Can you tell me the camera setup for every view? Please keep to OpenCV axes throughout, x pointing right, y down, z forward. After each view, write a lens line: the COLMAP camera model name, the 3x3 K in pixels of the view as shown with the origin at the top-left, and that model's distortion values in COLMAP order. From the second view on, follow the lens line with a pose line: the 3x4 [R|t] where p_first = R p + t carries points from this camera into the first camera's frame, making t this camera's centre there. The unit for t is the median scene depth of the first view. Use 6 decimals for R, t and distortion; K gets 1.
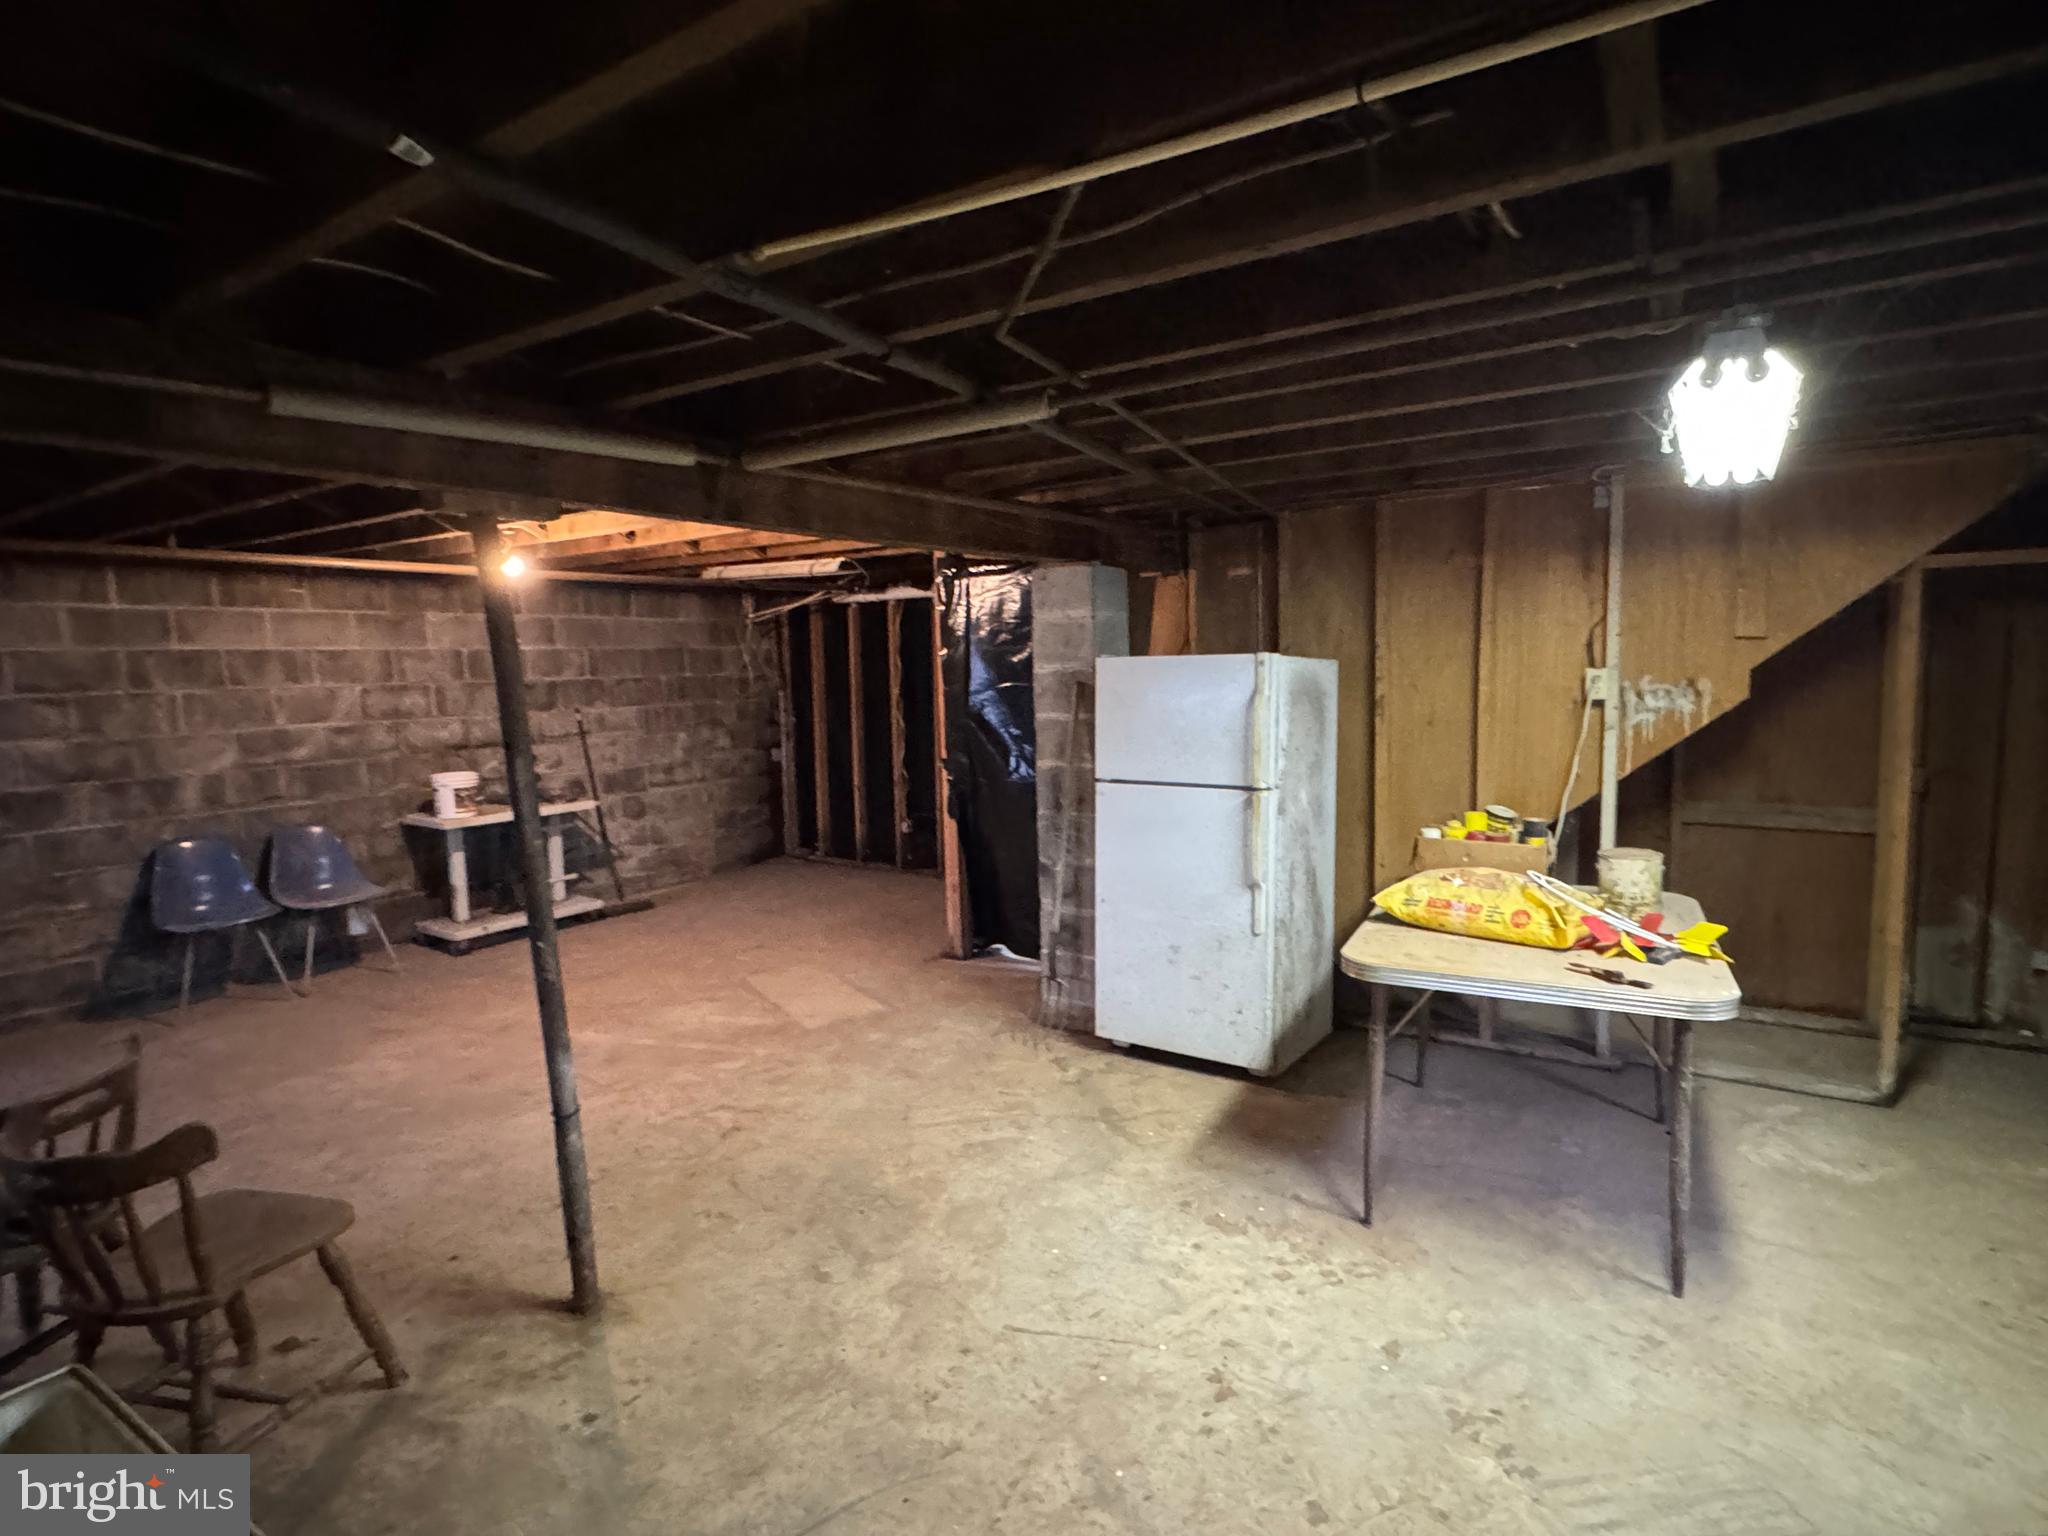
lens RADIAL K [[1080.4, 0, 1023.9], [0, 1080.4, 777.5], [0, 0, 1]] dist [-0.003335, -0.000023]
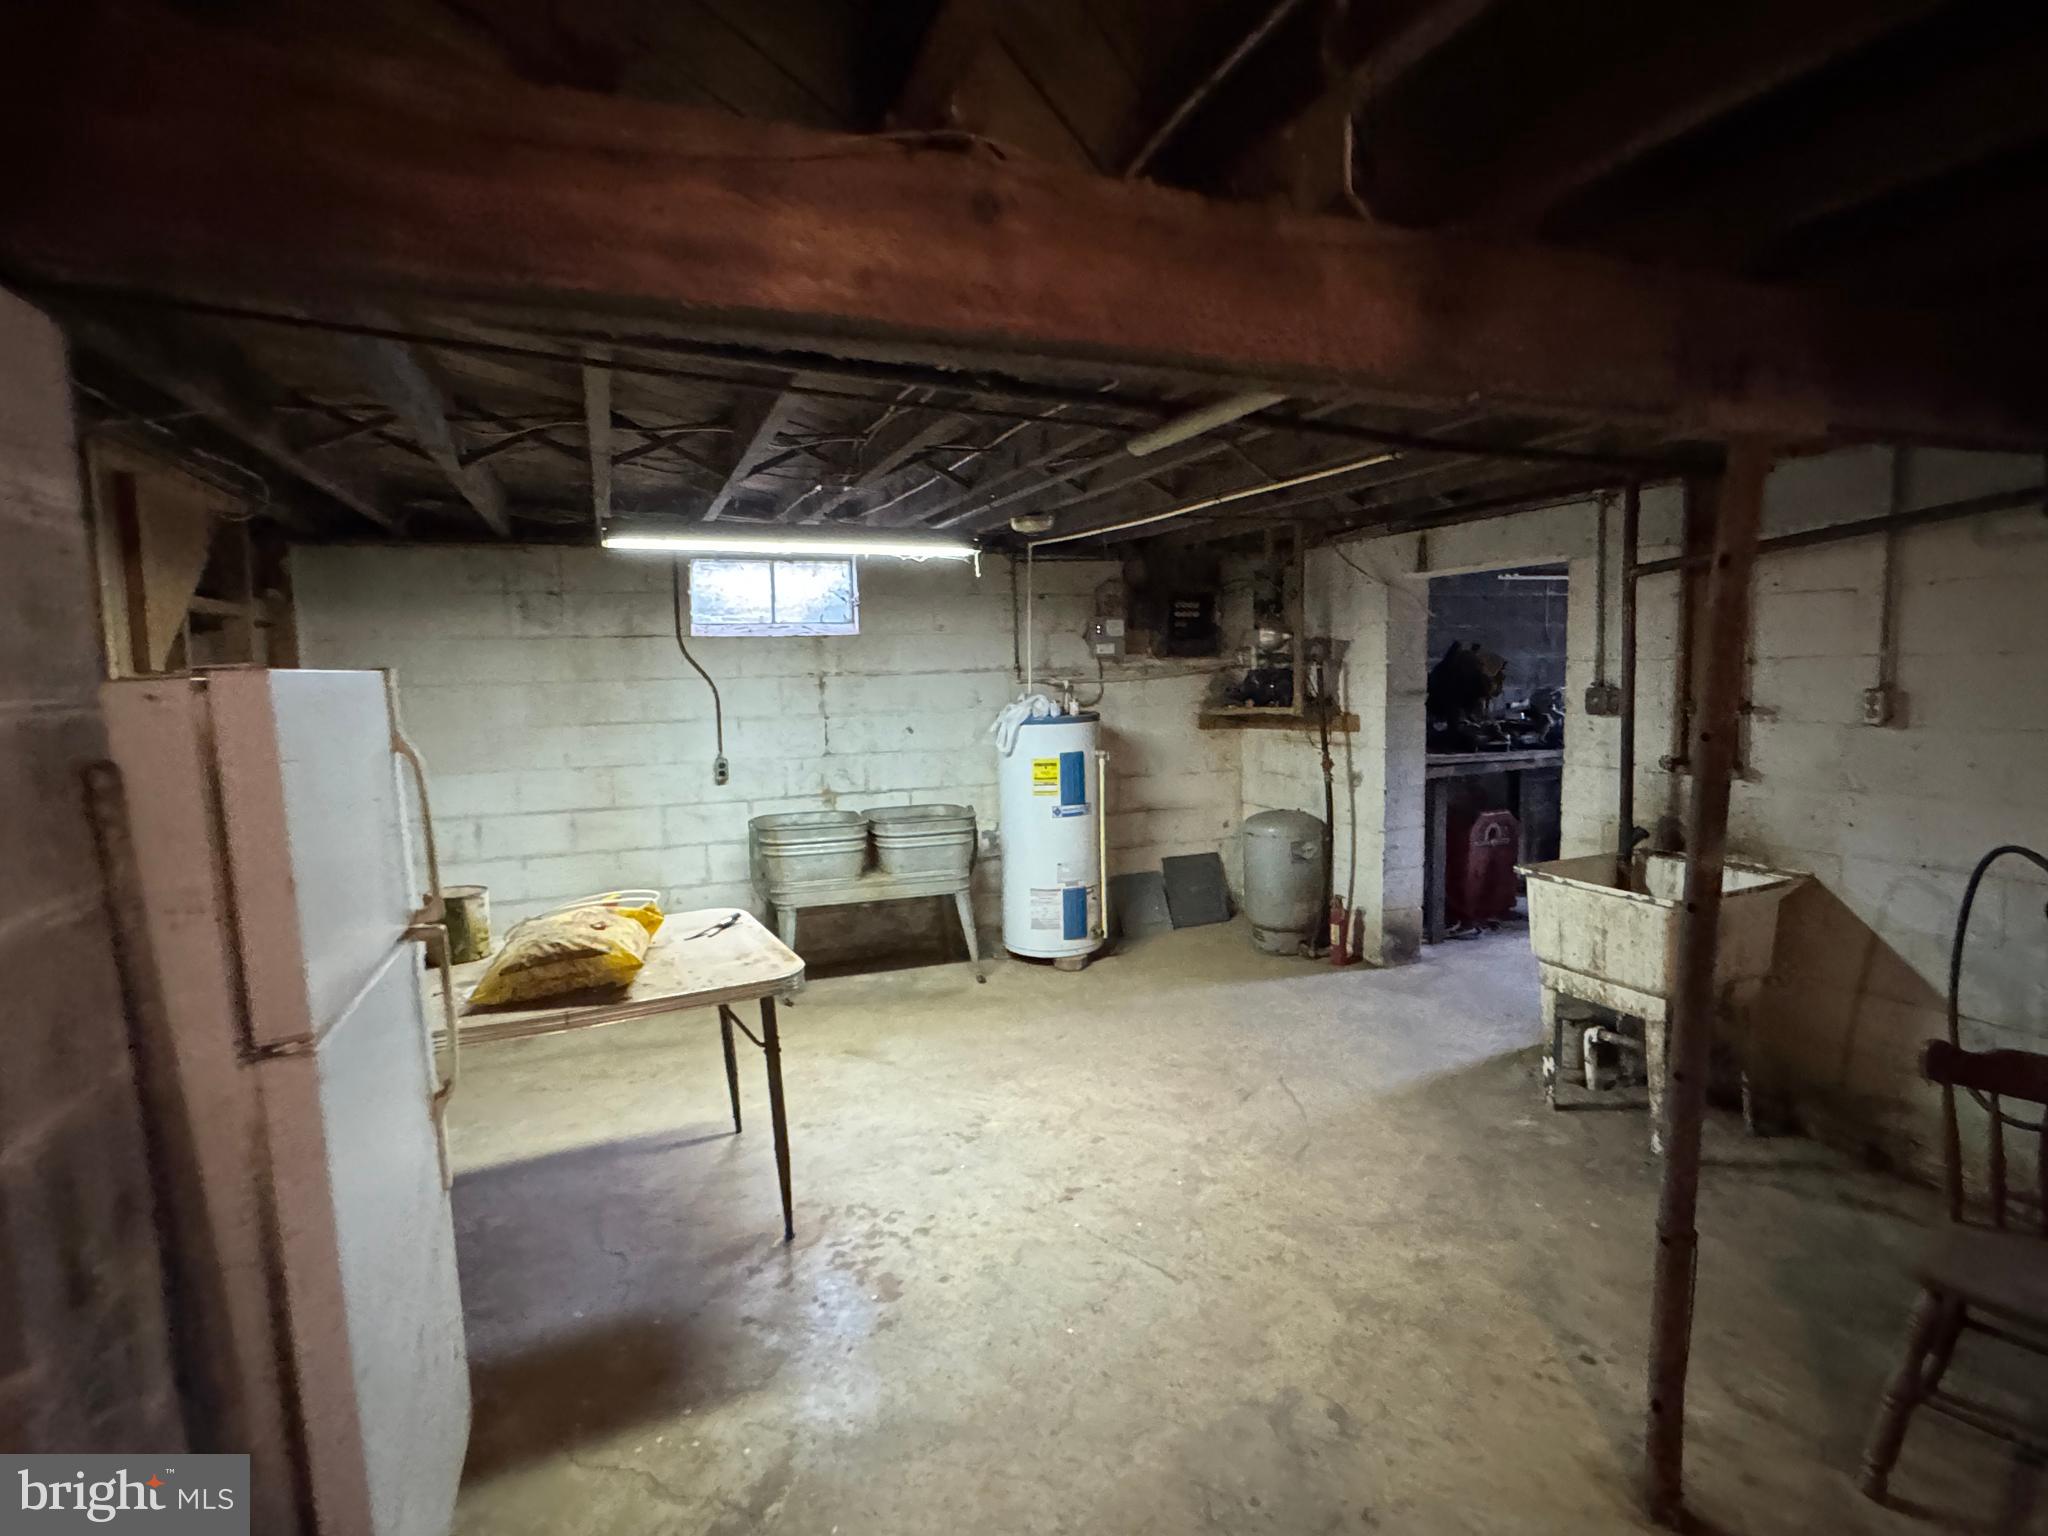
lens RADIAL K [[1056.7, 0, 1012.9], [0, 1056.7, 758.9], [0, 0, 1]] dist [-0.004130, 0.001191]
pose [[-0.820479, -0.009503, 0.571598, -0.242641], [0.100893, 0.981760, 0.161145, -0.094496], [-0.562703, 0.189887, -0.804555, 0.940052]]
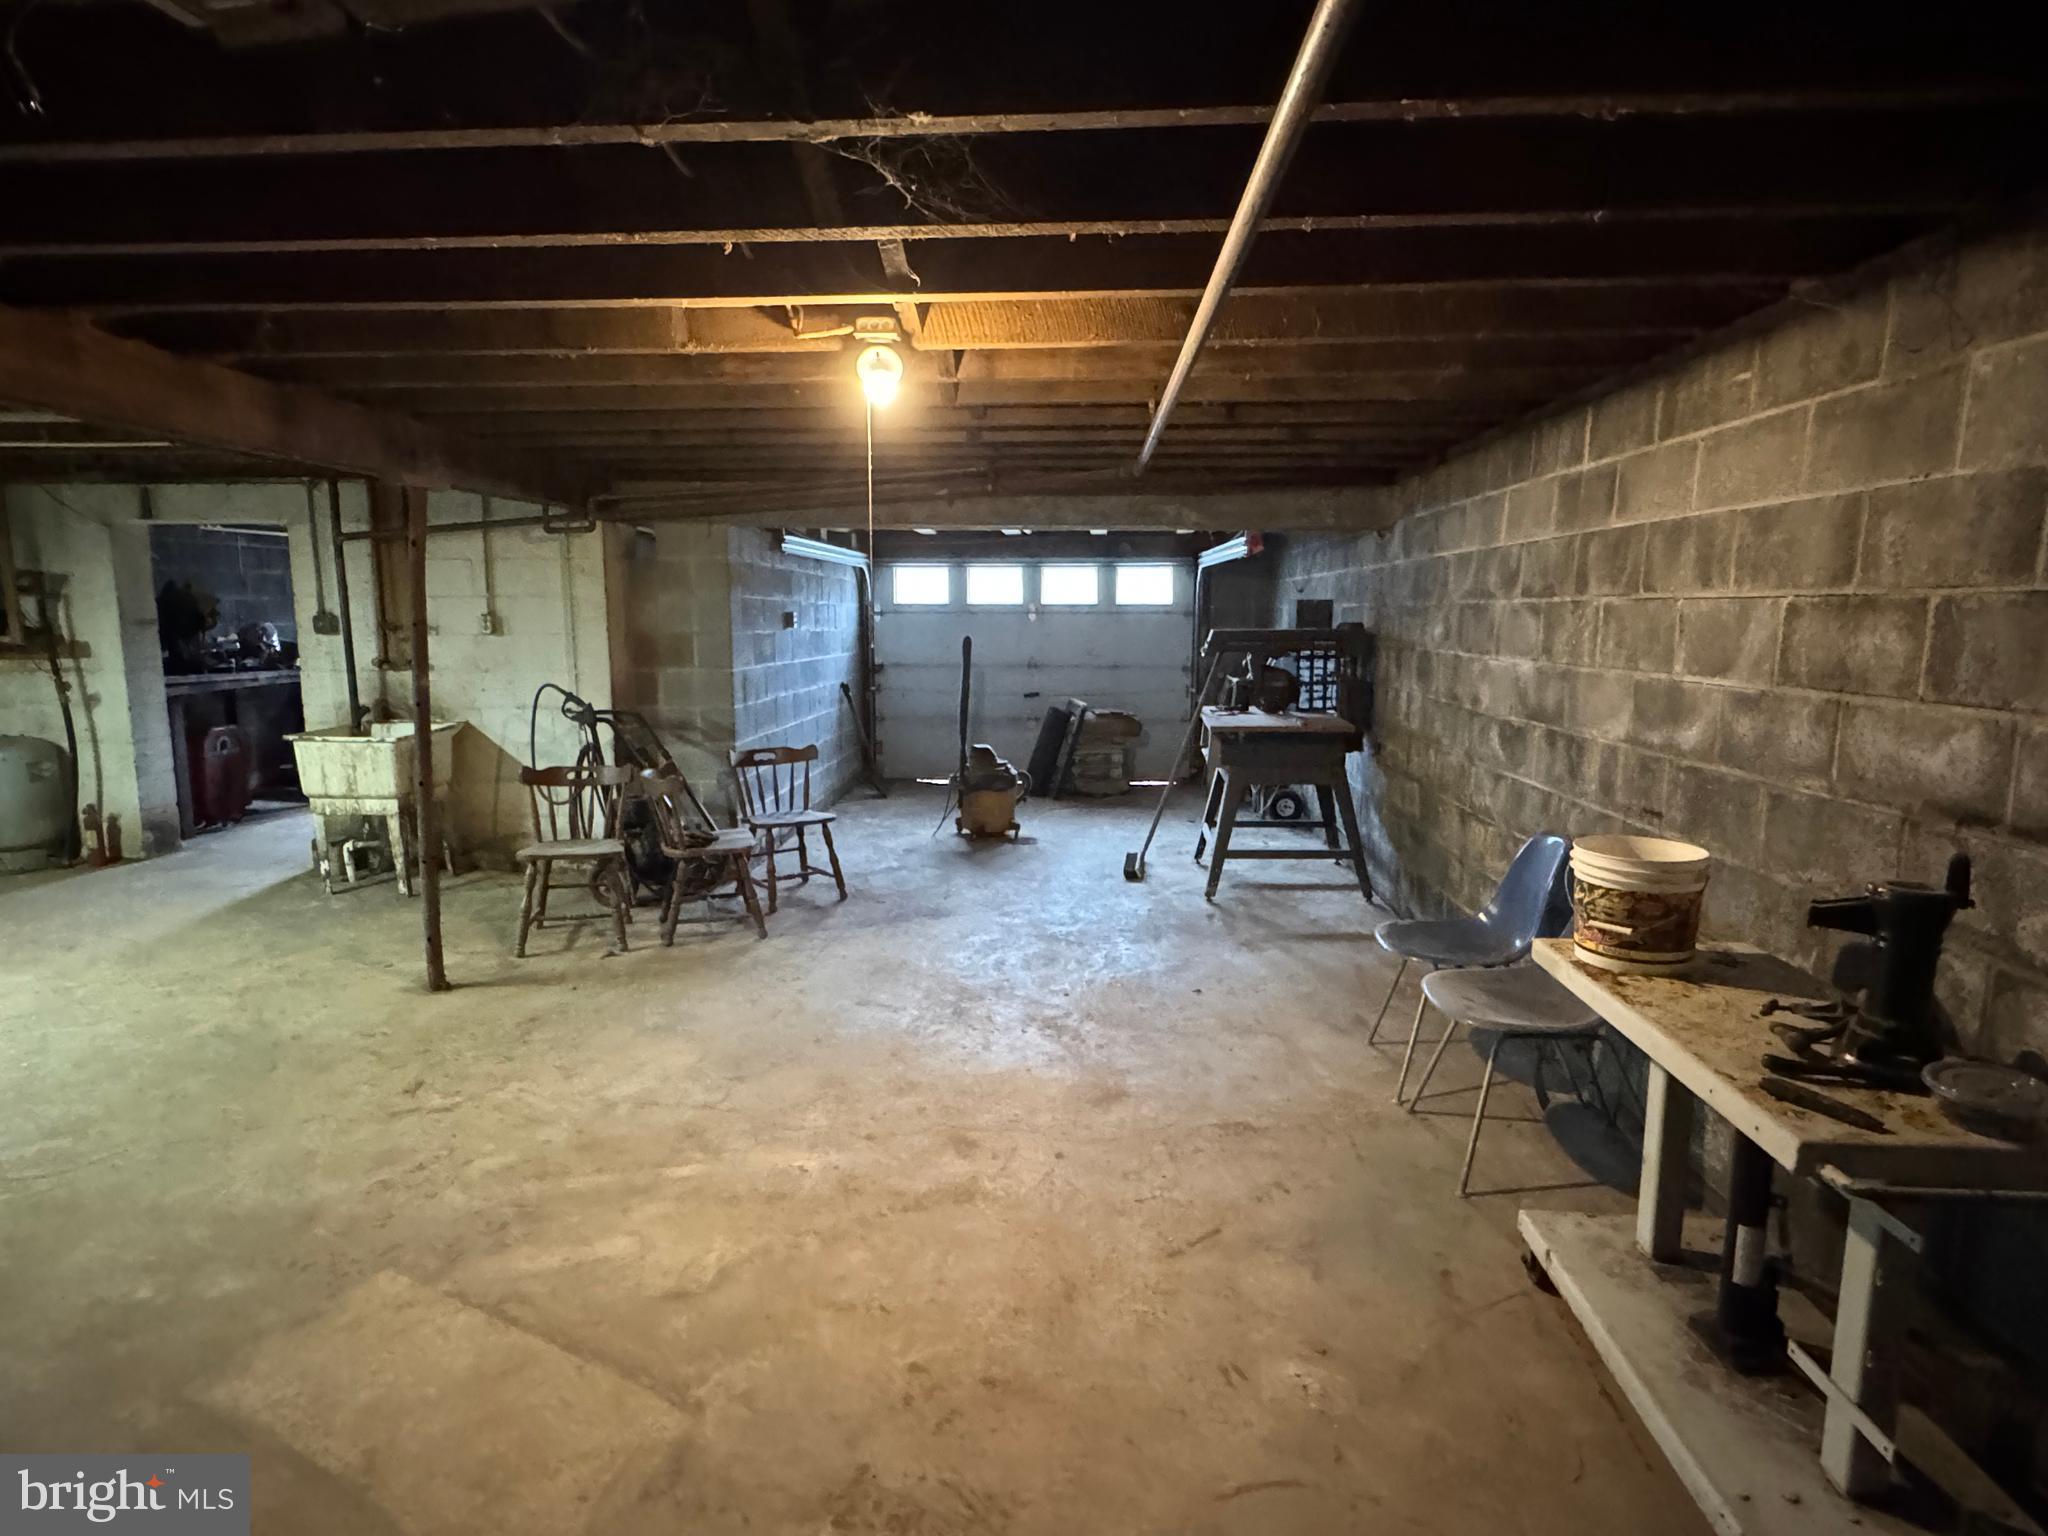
lens RADIAL K [[1056.7, 0, 1026.1], [0, 1056.7, 757.5], [0, 0, 1]] dist [-0.004130, 0.001191]
pose [[-0.859255, 0.089821, -0.503601, -0.216123], [-0.039169, 0.970021, 0.239842, -0.131158], [0.510046, 0.225811, -0.829977, 1.433619]]
